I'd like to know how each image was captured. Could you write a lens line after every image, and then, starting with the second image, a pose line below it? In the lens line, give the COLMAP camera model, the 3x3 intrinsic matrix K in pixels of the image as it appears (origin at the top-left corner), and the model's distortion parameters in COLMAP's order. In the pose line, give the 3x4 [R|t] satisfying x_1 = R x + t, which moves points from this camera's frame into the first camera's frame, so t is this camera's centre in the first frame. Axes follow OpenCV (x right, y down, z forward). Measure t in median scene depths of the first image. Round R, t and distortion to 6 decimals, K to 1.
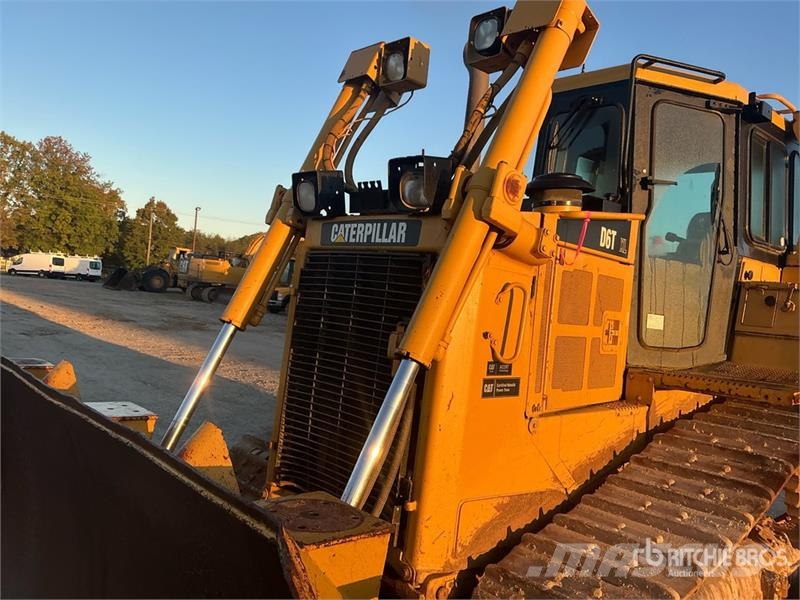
lens RADIAL K [[664.3, 0, 397.9], [0, 664.3, 300.0], [0, 0, 1]] dist [0.142447, -0.299476]
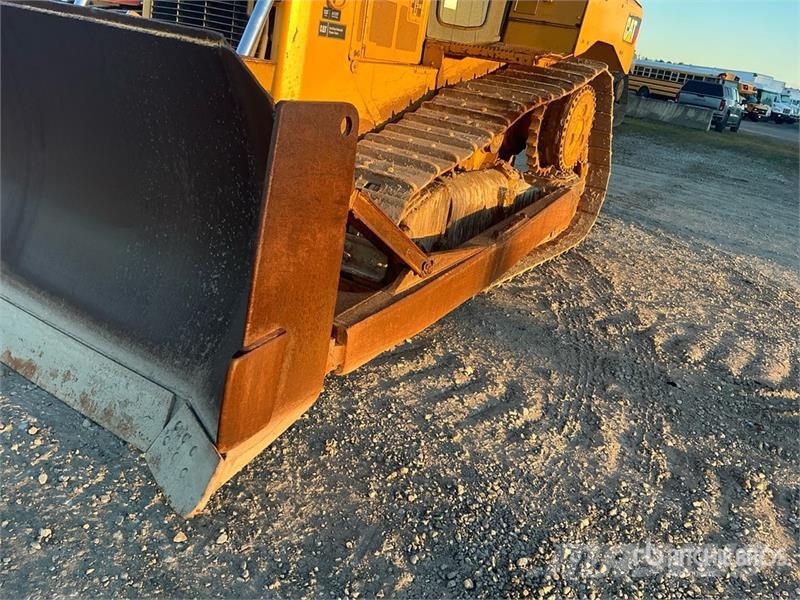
lens RADIAL K [[664.3, 0, 397.9], [0, 664.3, 300.0], [0, 0, 1]] dist [0.142447, -0.299476]
pose [[0.963230, -0.037102, 0.266102, -0.075925], [-0.066079, 0.927284, 0.368480, 0.098967], [-0.260424, -0.372515, 0.890737, -0.335446]]
